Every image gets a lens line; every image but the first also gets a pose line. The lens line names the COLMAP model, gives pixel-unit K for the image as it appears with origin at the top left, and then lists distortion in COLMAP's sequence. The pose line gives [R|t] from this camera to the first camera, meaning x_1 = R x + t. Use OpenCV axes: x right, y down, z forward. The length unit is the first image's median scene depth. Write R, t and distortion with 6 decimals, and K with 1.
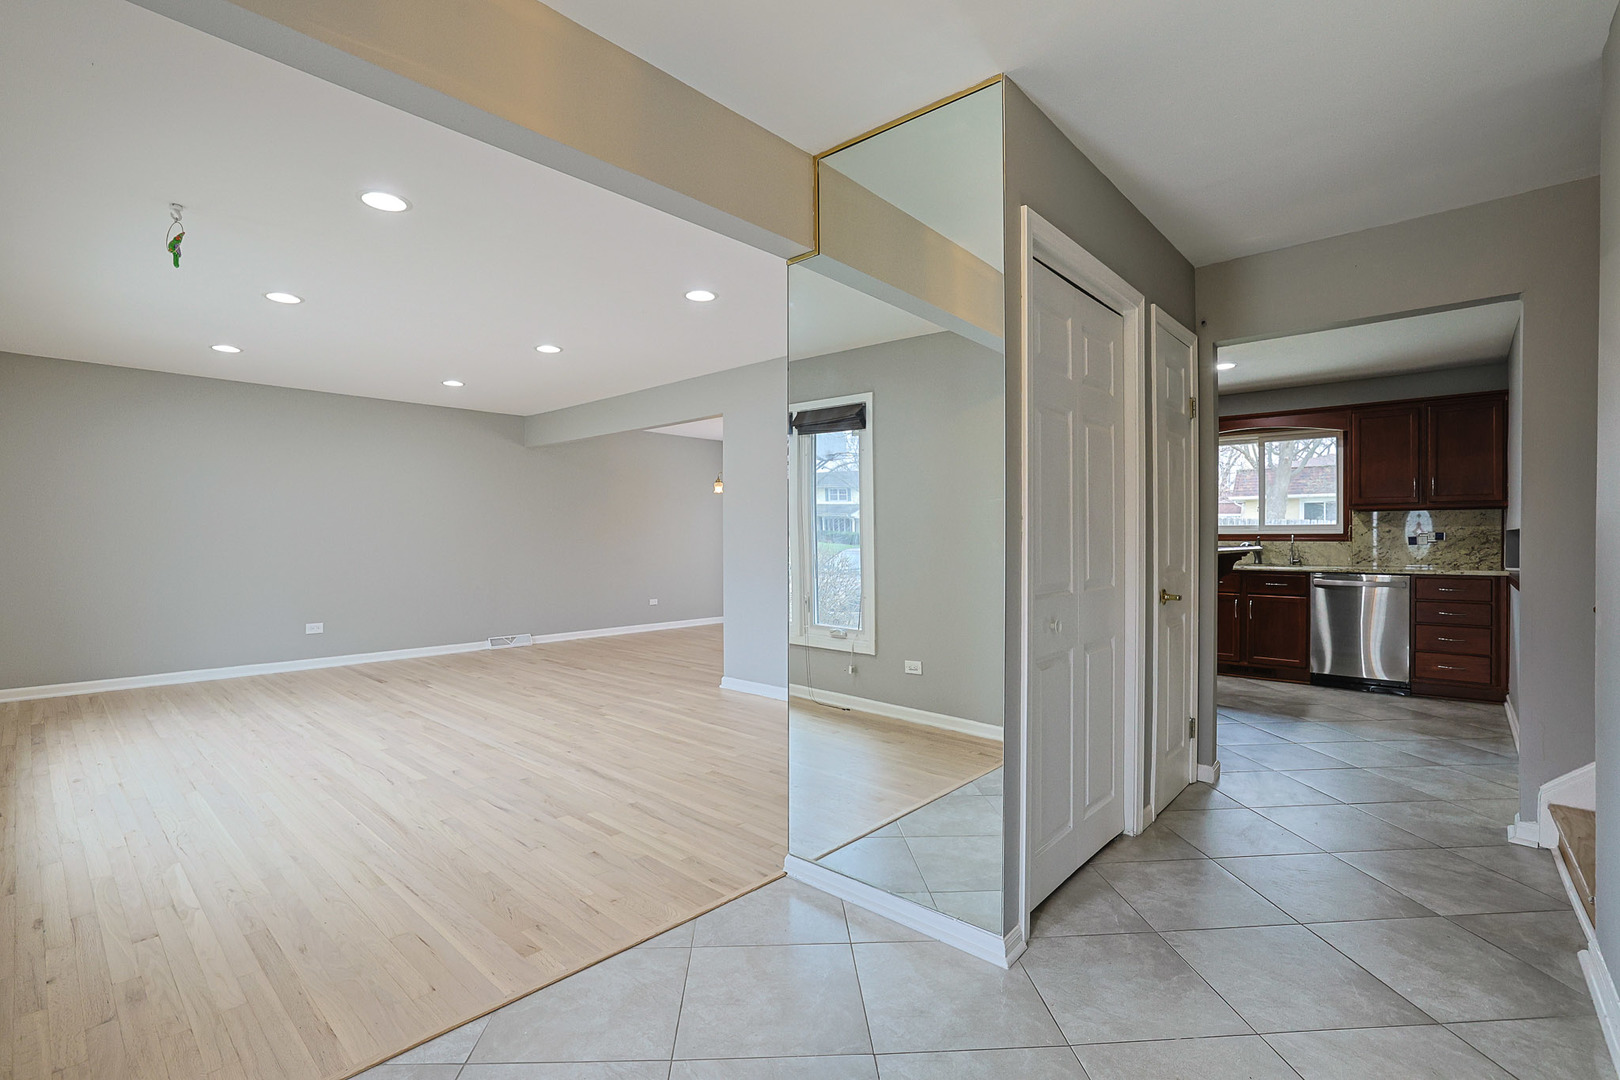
lens RADIAL K [[734.3, 0, 796.6], [0, 734.3, 543.8], [0, 0, 1]] dist [-0.040802, 0.013598]
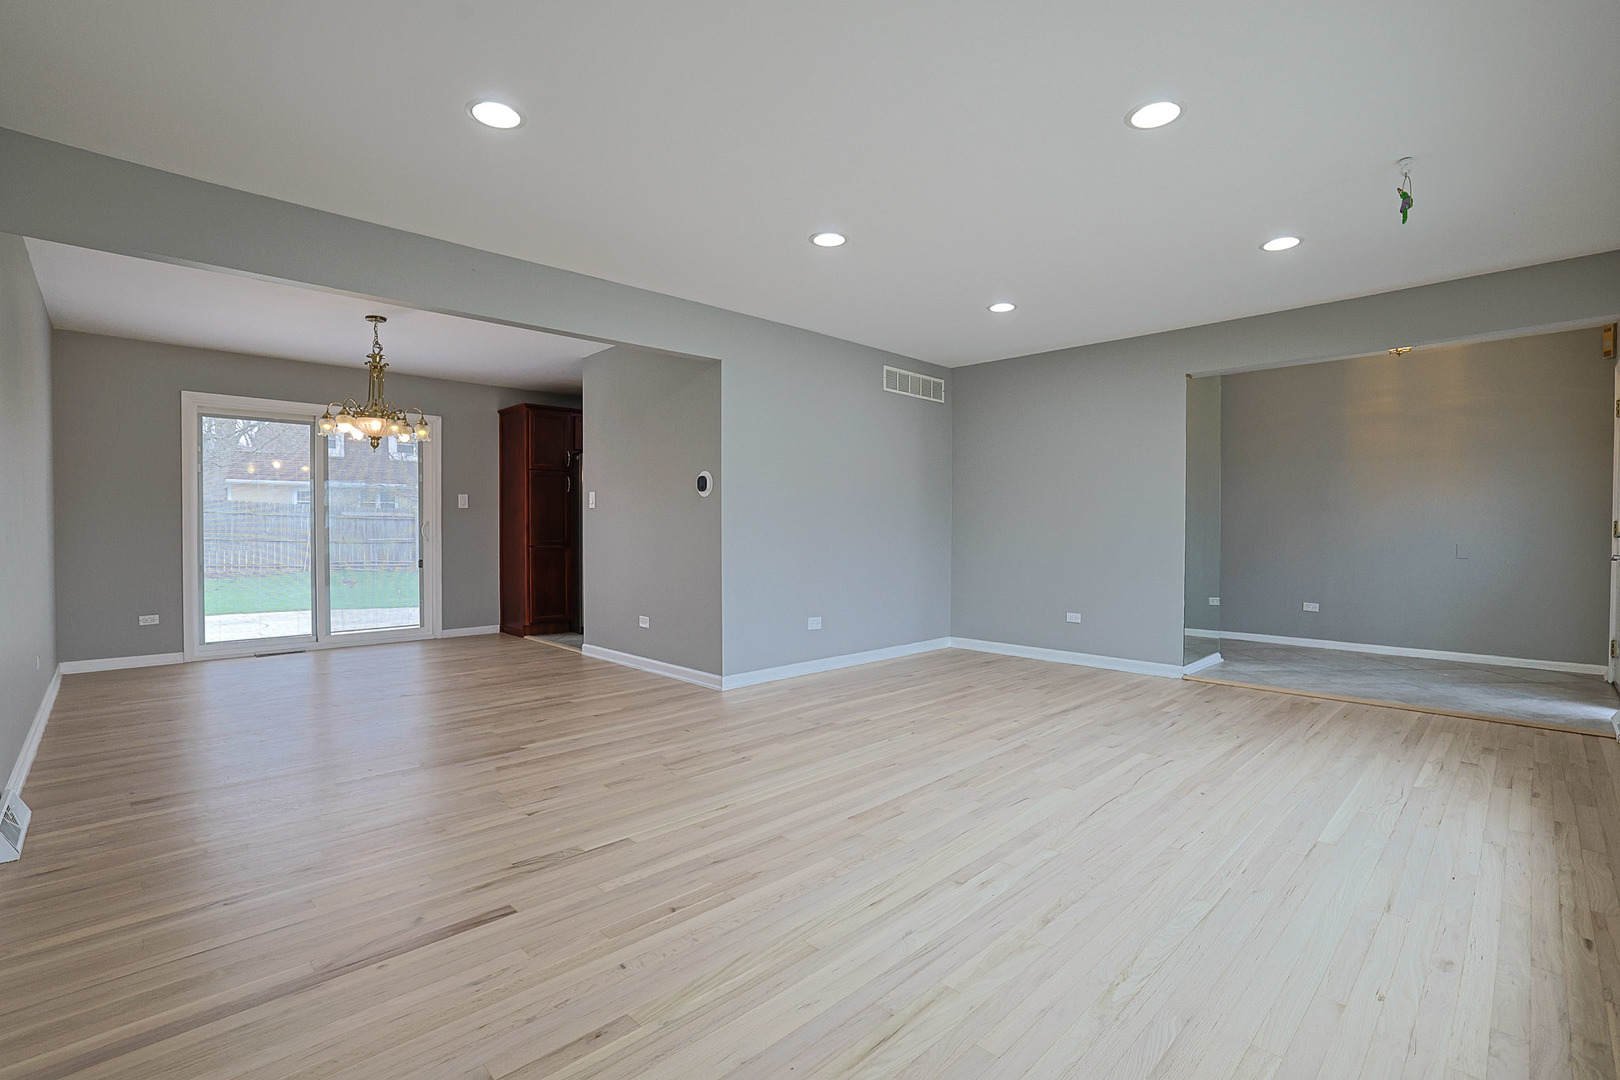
lens RADIAL K [[734.3, 0, 810.1], [0, 734.3, 541.8], [0, 0, 1]] dist [-0.040802, 0.013598]
pose [[0.048275, -0.021310, 0.998607, -1.169152], [0.009405, 0.999738, 0.020879, 0.014140], [-0.998790, 0.008384, 0.048462, 1.089999]]
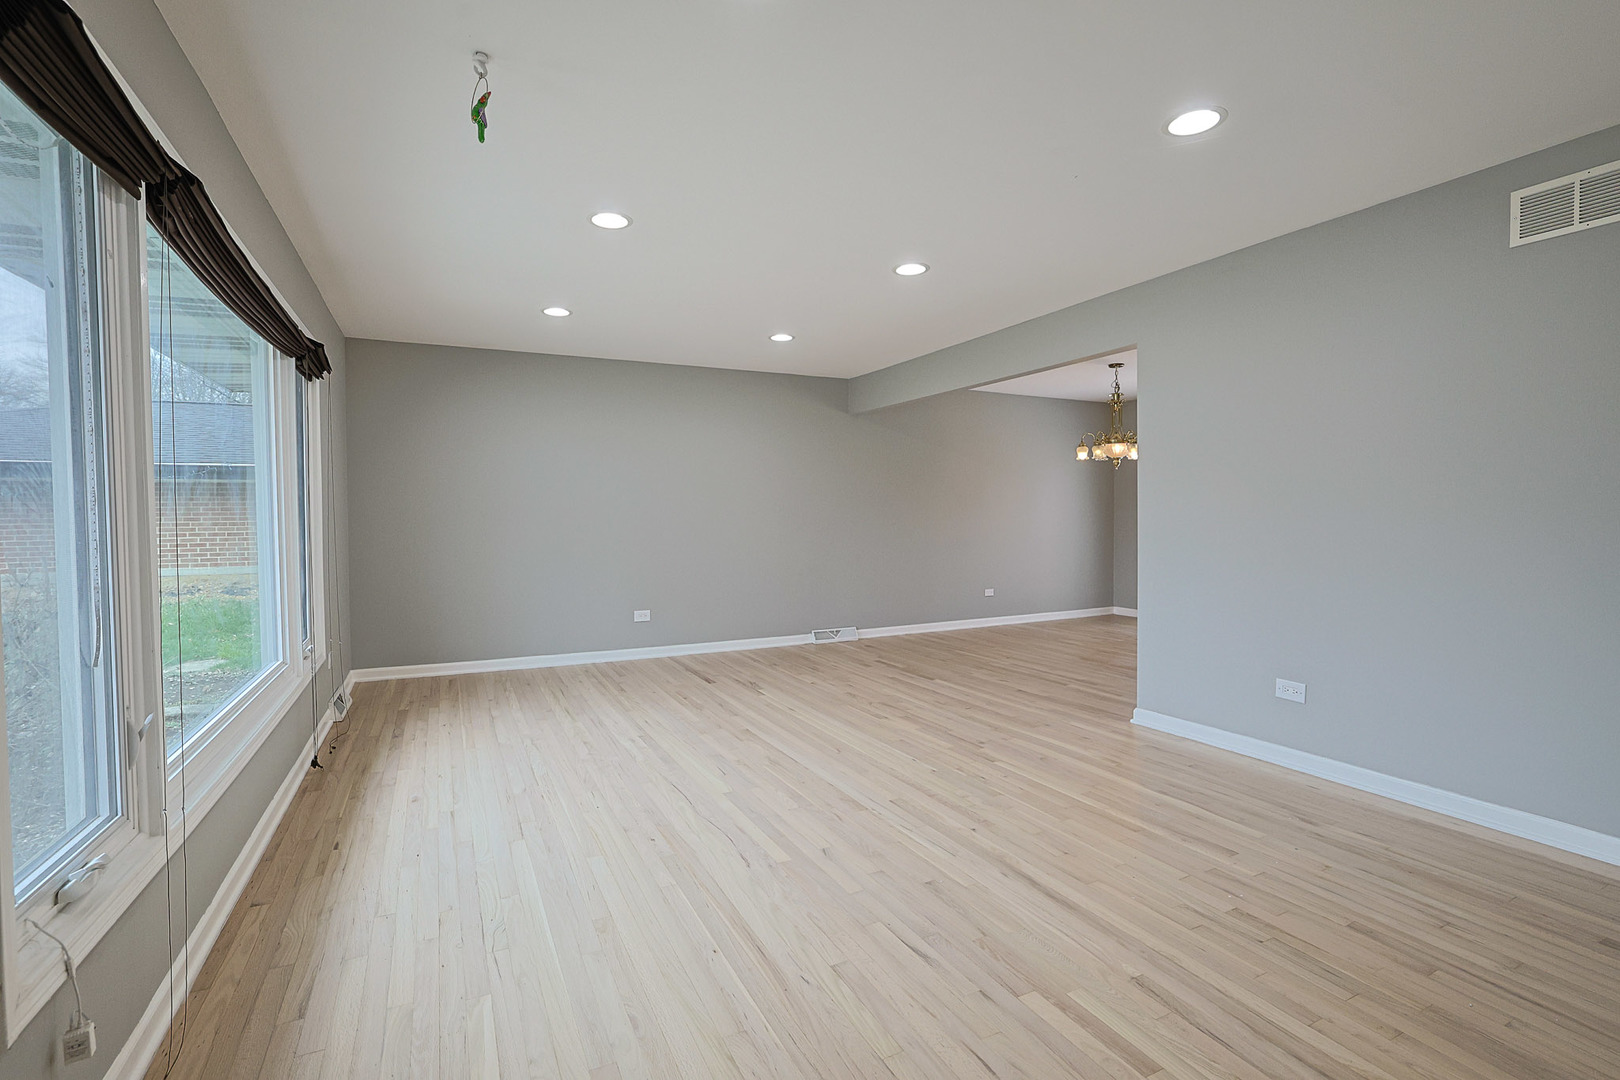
lens RADIAL K [[734.3, 0, 795.6], [0, 734.3, 535.0], [0, 0, 1]] dist [-0.040802, 0.013598]
pose [[0.931576, 0.001115, -0.363546, -0.193755], [0.005636, 0.999831, 0.017509, -0.005098], [0.363504, -0.018360, 0.931412, 0.269173]]
